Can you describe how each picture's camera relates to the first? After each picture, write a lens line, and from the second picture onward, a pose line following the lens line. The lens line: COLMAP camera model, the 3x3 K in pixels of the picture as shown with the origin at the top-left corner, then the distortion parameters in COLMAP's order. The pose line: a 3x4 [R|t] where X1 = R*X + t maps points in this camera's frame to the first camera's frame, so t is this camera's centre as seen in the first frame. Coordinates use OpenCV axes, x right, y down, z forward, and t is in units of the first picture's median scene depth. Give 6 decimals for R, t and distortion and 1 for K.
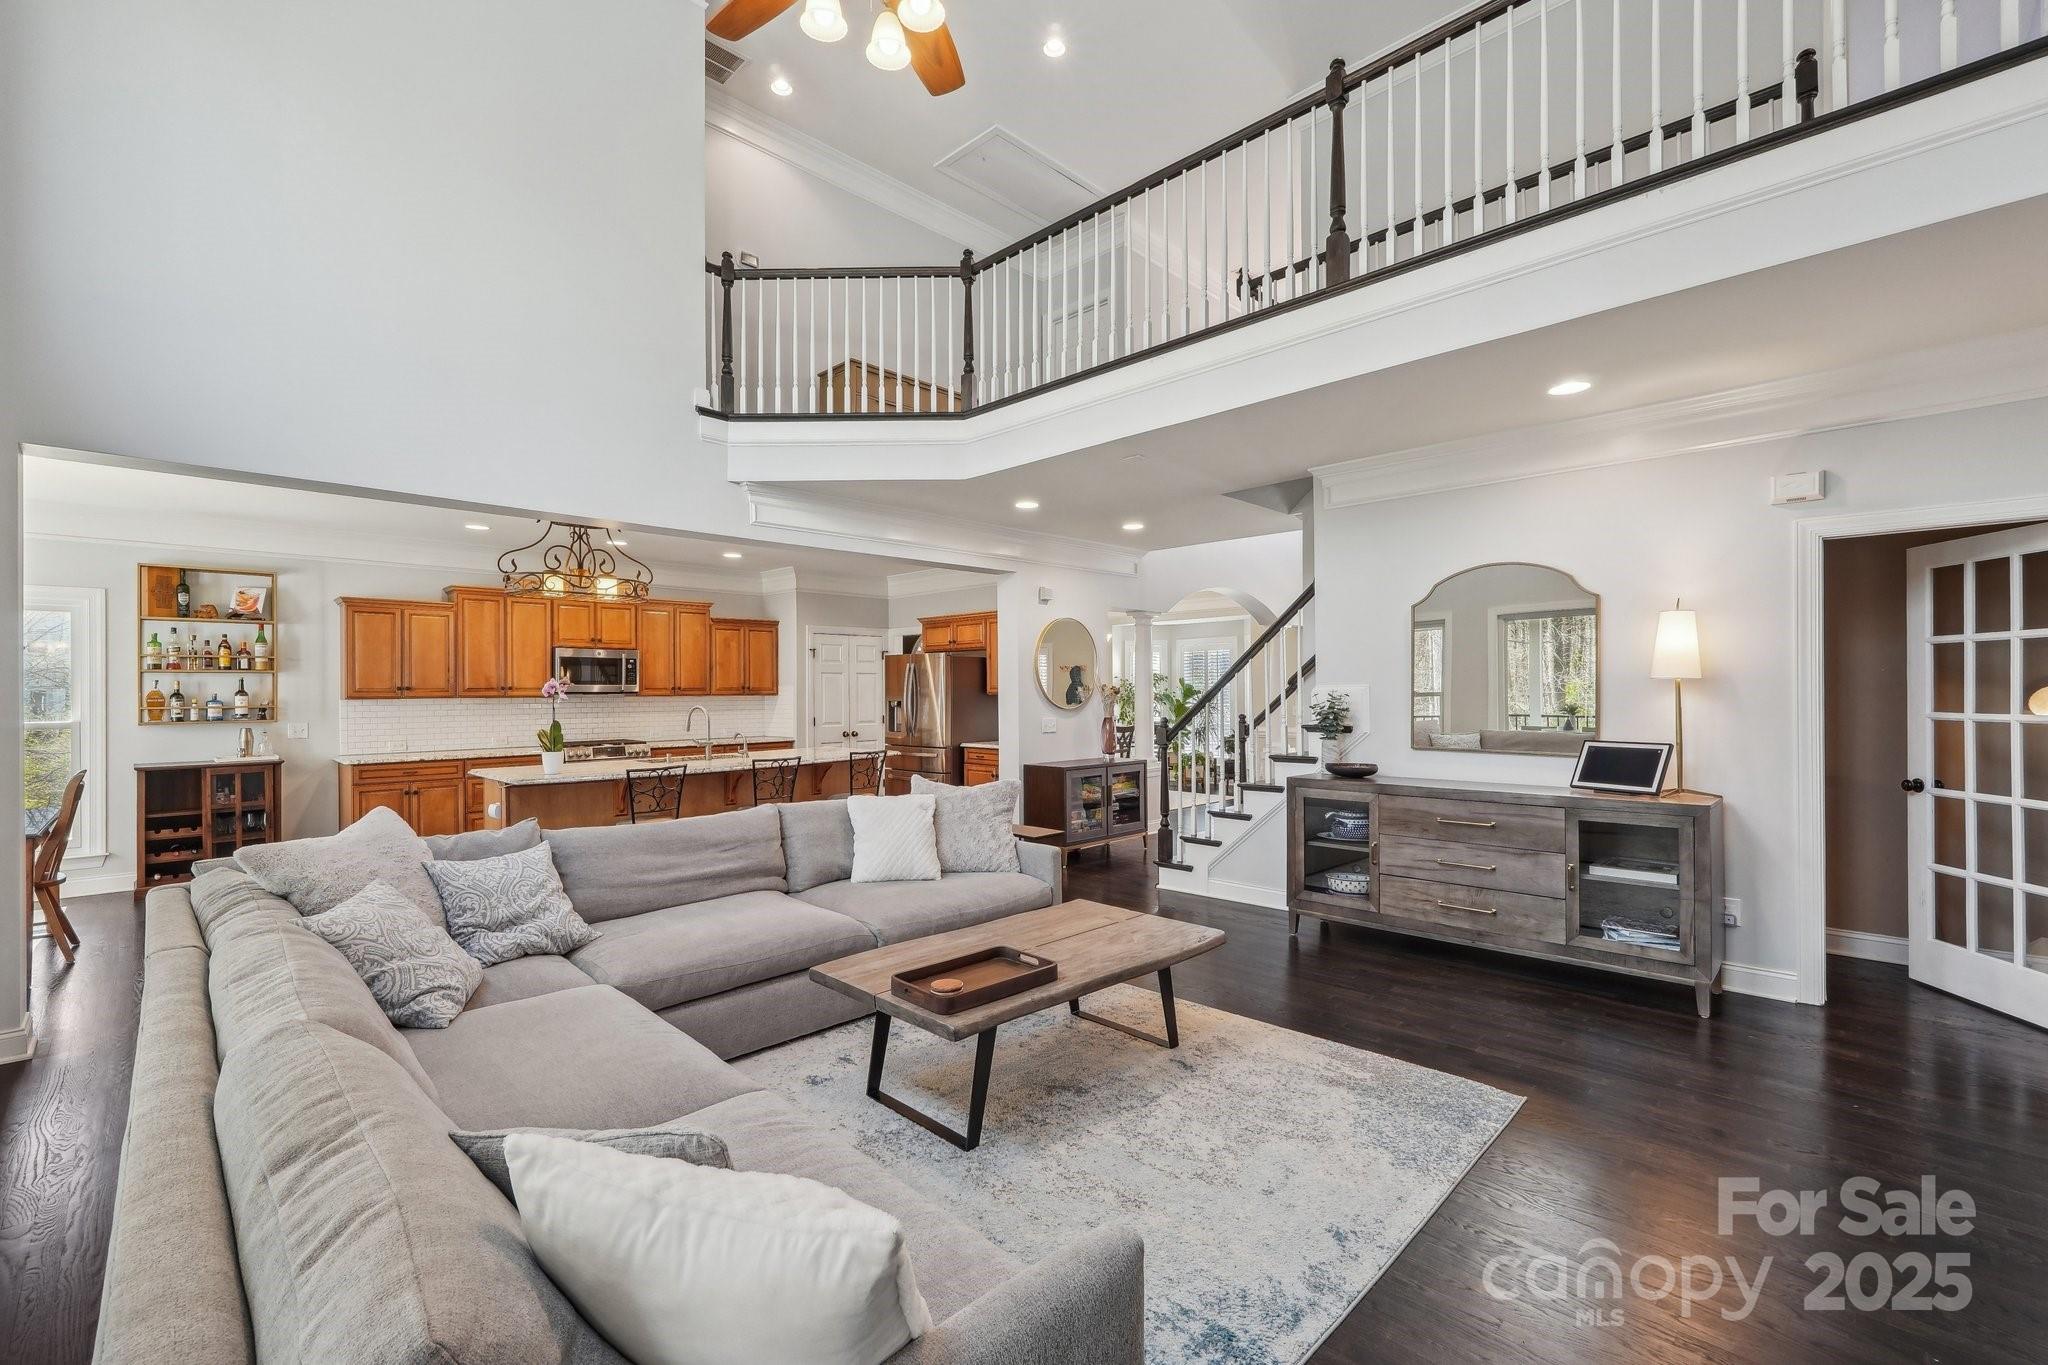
lens RADIAL K [[874.5, 0, 1026.3], [0, 874.5, 689.2], [0, 0, 1]] dist [-0.010190, 0.001960]
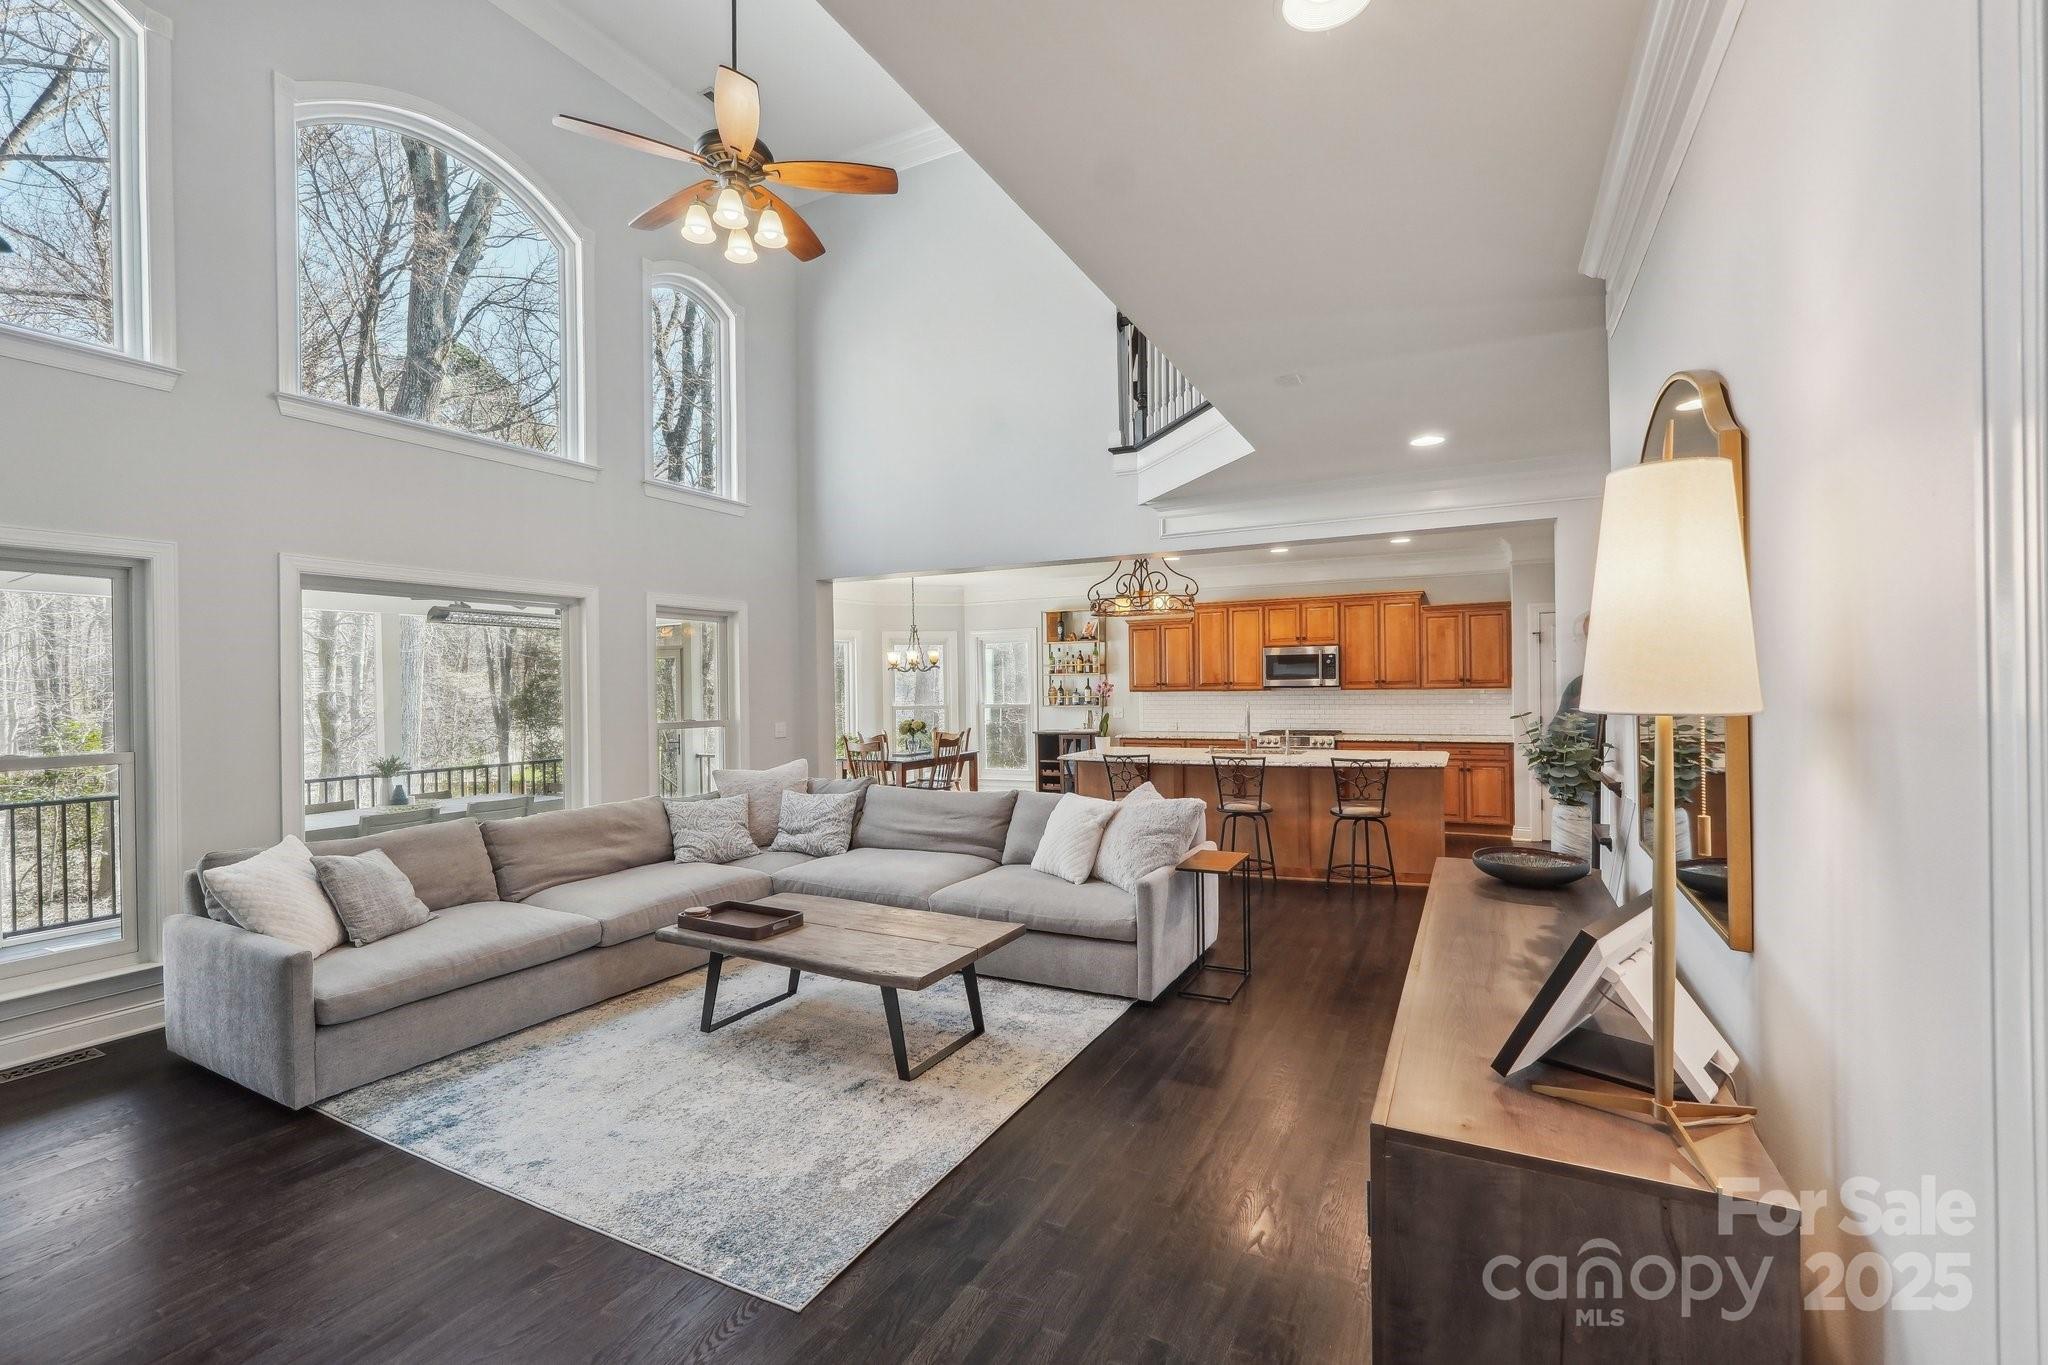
lens RADIAL K [[874.5, 0, 1019.7], [0, 874.5, 688.3], [0, 0, 1]] dist [-0.010190, 0.001960]
pose [[0.294329, 0.006995, -0.955679, 0.566245], [0.015878, 0.999799, 0.012208, -0.015602], [0.955572, -0.018768, 0.294158, 0.426704]]
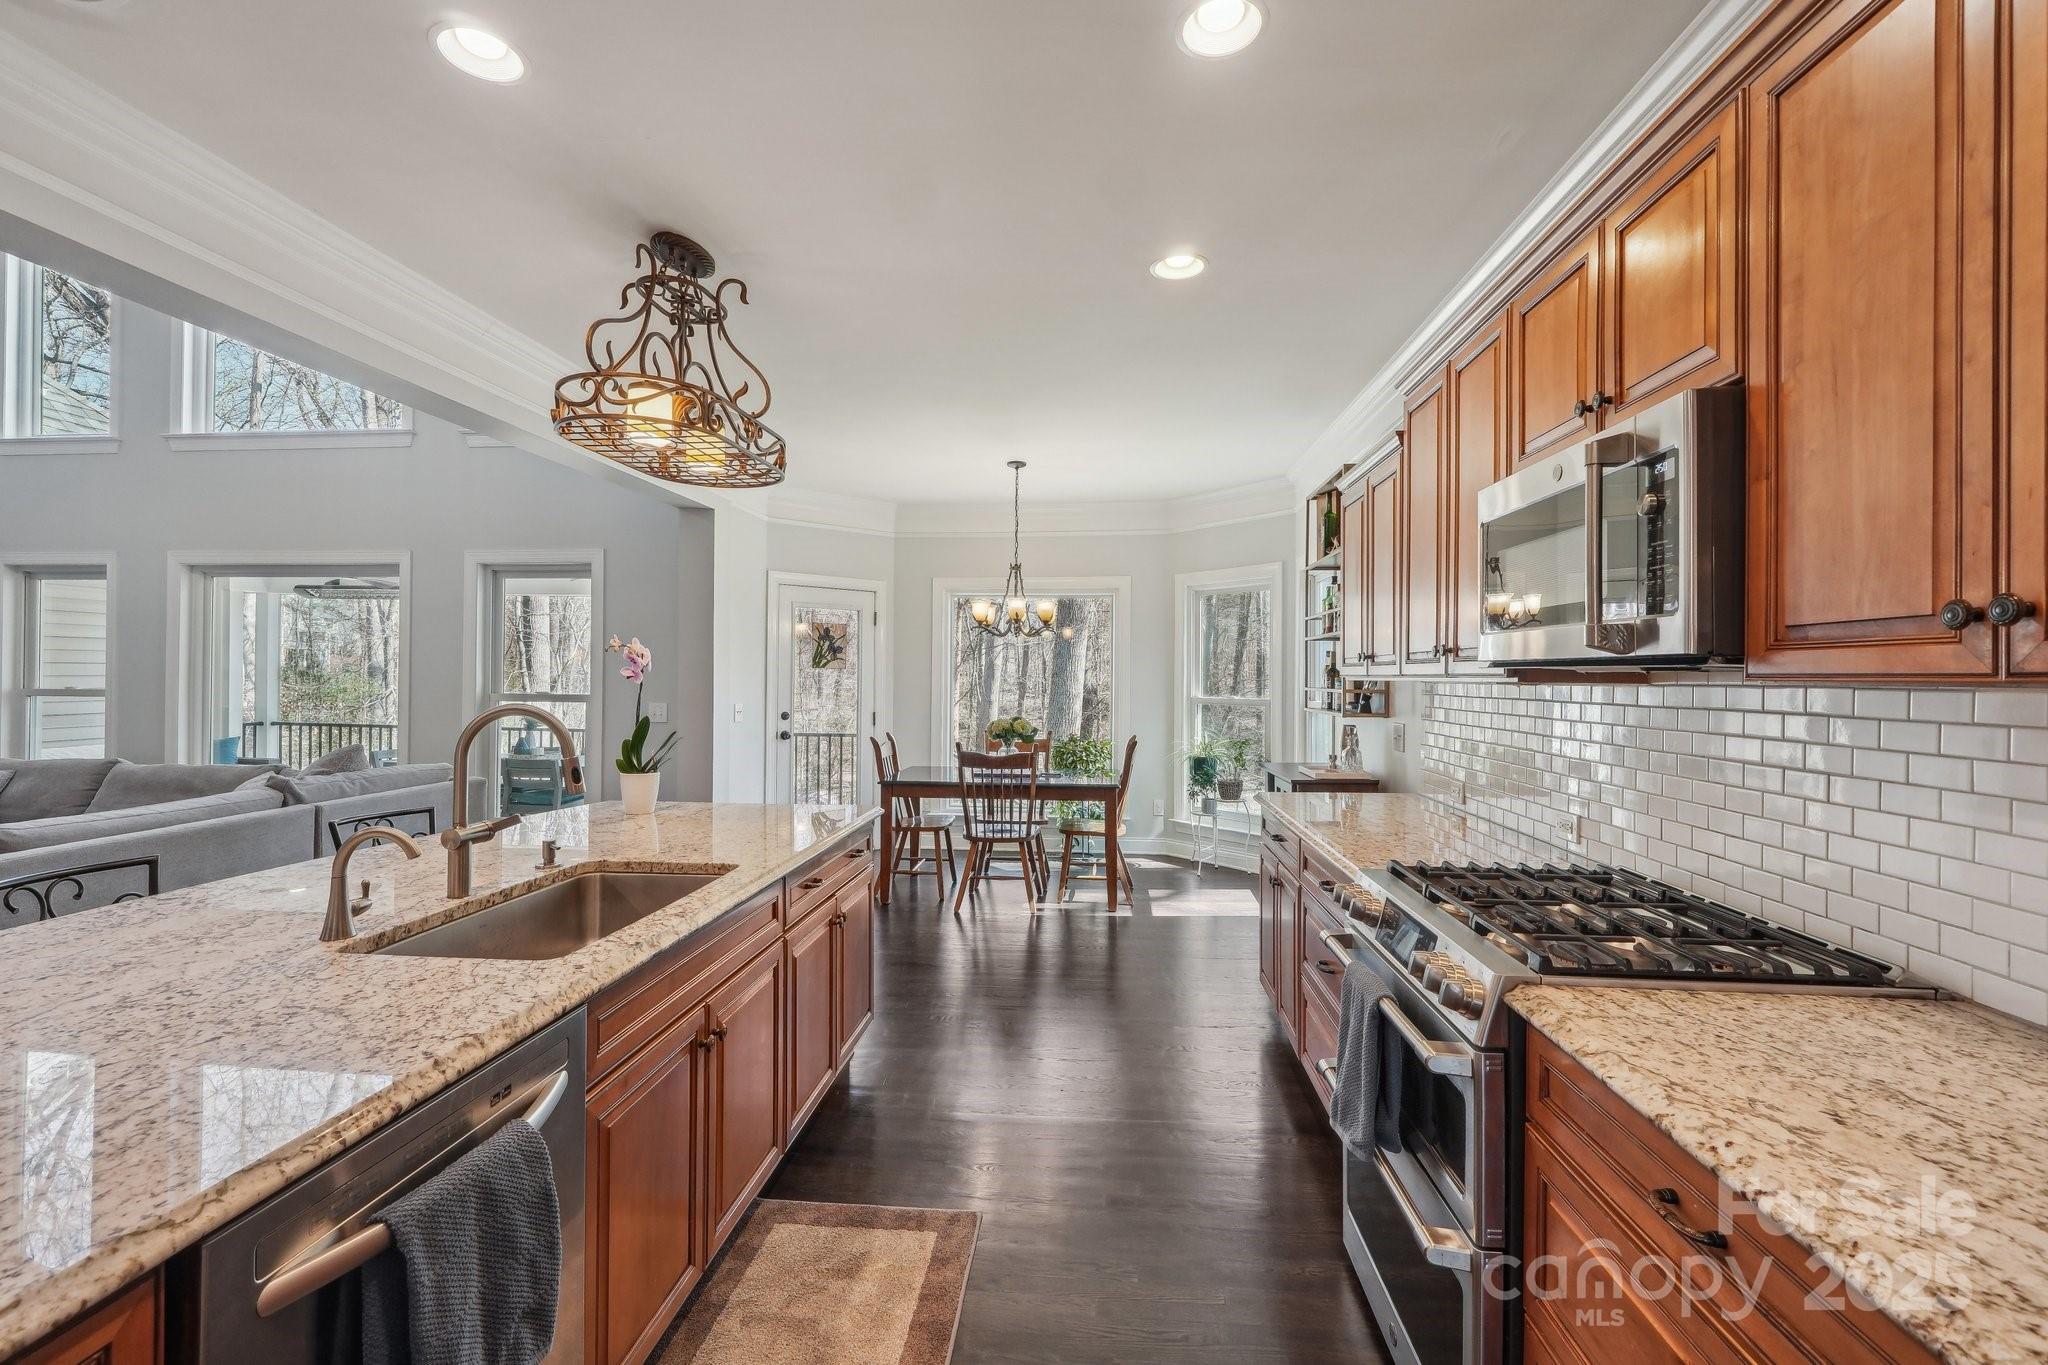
lens RADIAL K [[874.5, 0, 1032.4], [0, 874.5, 673.5], [0, 0, 1]] dist [-0.010190, 0.001960]
pose [[-0.762645, 0.000600, -0.646817, -0.321997], [0.000566, 1.000000, 0.000260, 0.007359], [0.646817, -0.000167, -0.762645, 1.346067]]
